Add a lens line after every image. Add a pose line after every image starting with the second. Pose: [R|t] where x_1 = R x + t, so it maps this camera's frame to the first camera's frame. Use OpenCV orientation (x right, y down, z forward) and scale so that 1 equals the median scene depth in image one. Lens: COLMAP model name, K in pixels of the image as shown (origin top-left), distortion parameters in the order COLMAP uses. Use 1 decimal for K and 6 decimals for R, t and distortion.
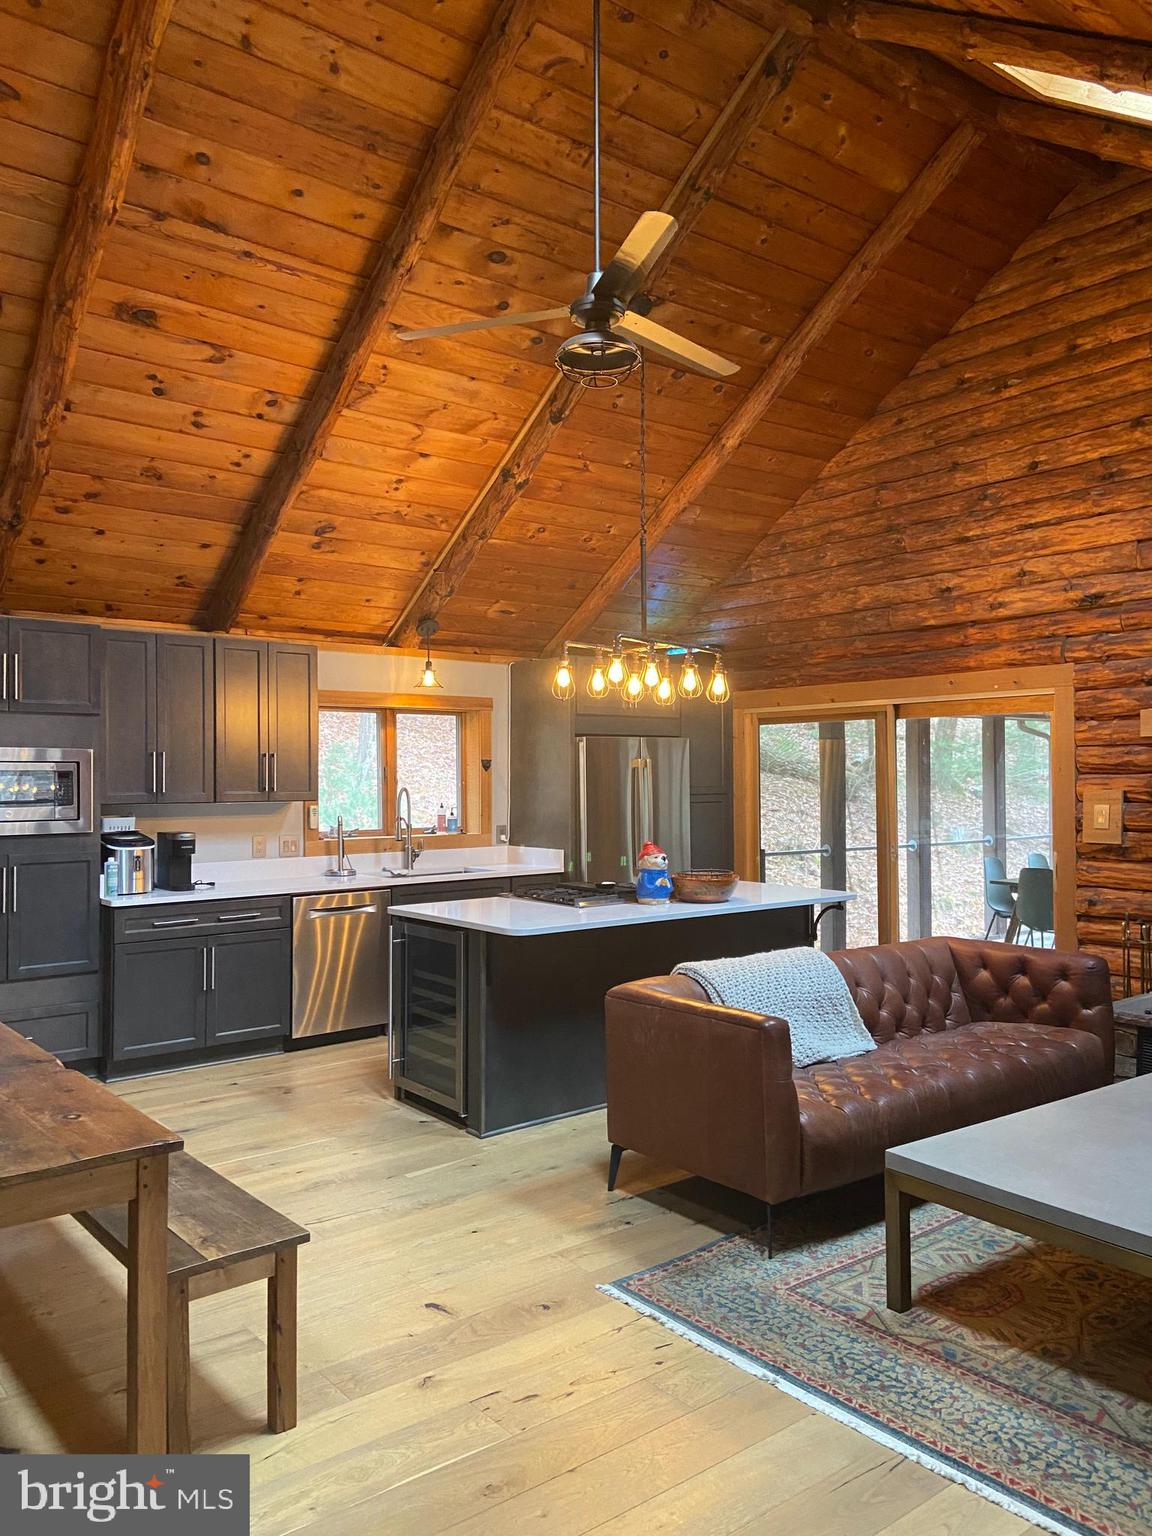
lens RADIAL K [[1170.9, 0, 592.0], [0, 1170.9, 765.1], [0, 0, 1]] dist [-0.003030, -0.009250]
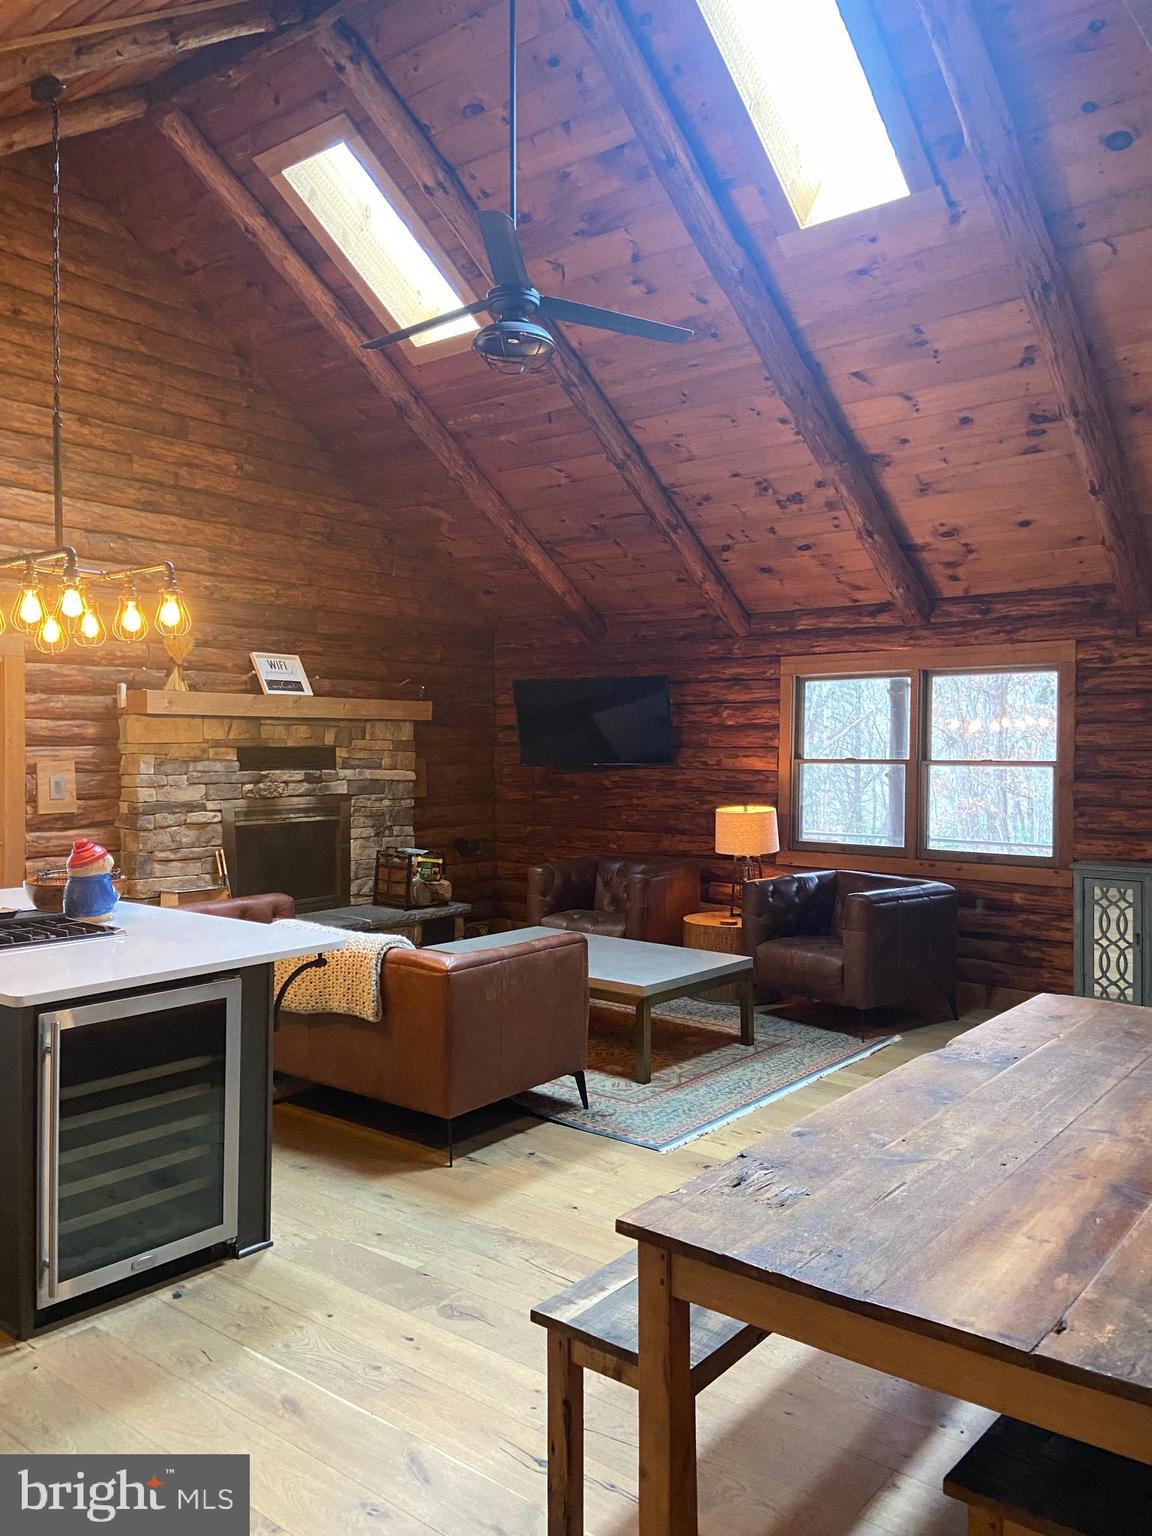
lens RADIAL K [[1170.9, 0, 592.0], [0, 1170.9, 765.1], [0, 0, 1]] dist [-0.003030, -0.009250]
pose [[-0.213386, -0.027790, 0.976573, -1.066548], [0.001346, 0.999586, 0.028739, -0.007296], [-0.976967, 0.007447, -0.213260, 1.194726]]
